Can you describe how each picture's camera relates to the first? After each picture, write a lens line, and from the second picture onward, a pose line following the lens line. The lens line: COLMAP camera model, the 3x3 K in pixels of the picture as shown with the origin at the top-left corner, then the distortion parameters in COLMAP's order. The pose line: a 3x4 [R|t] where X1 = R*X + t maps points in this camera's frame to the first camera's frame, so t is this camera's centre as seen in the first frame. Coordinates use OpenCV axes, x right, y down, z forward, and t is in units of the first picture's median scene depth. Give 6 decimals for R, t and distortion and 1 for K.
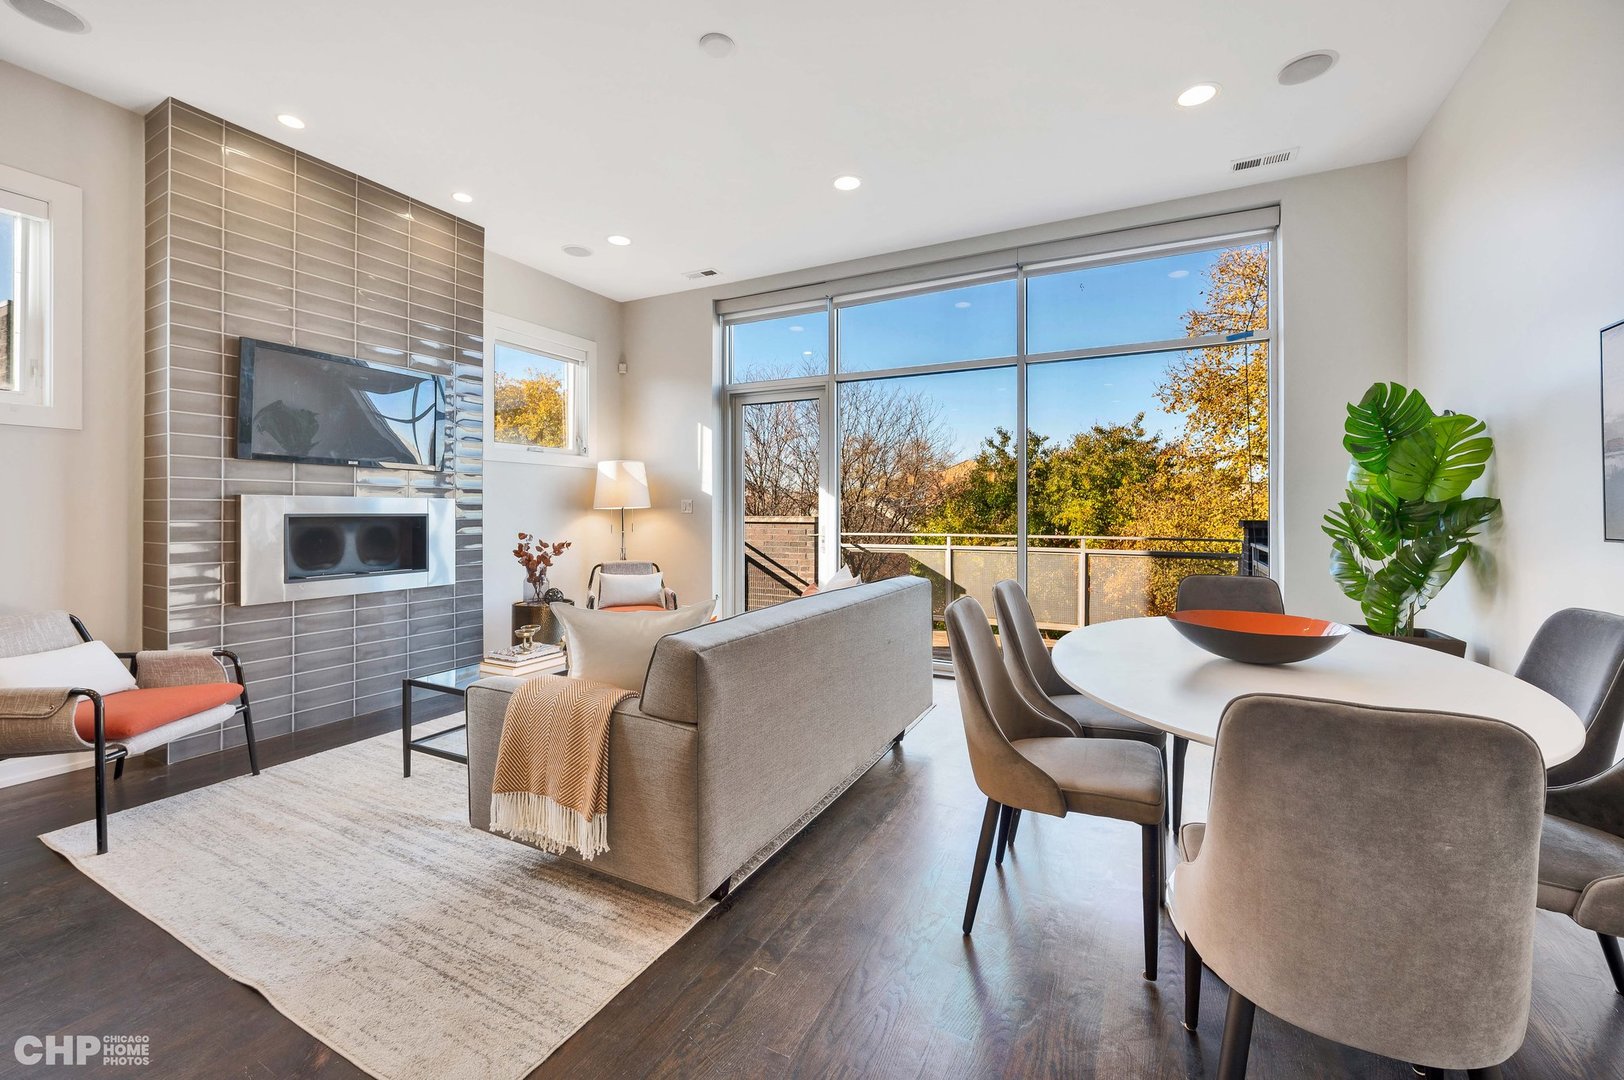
lens RADIAL K [[659.4, 0, 807.9], [0, 659.4, 509.9], [0, 0, 1]] dist [-0.001046, -0.000114]
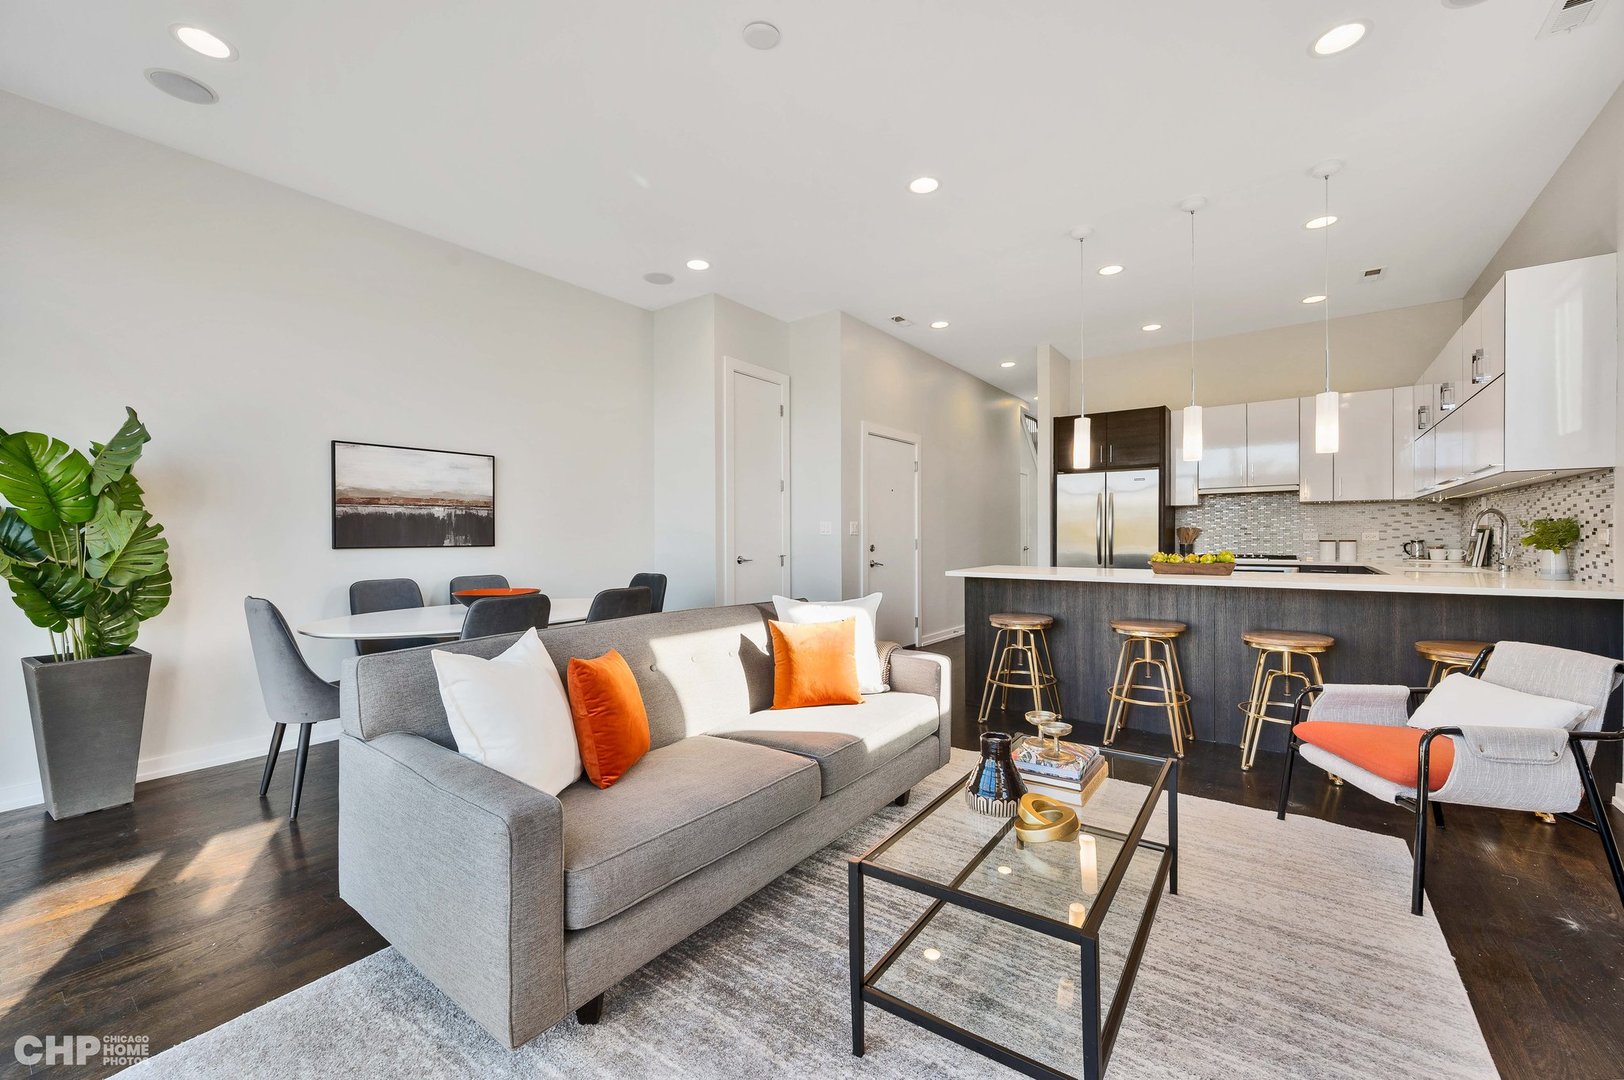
lens RADIAL K [[649.8, 0, 812.0], [0, 649.8, 540.0], [0, 0, 1]] dist [-0.001579, -0.000110]
pose [[-0.989291, 0.000506, 0.145956, -0.180998], [0.001309, 0.999985, 0.005407, 0.004915], [-0.145951, 0.005540, -0.989276, 1.029373]]
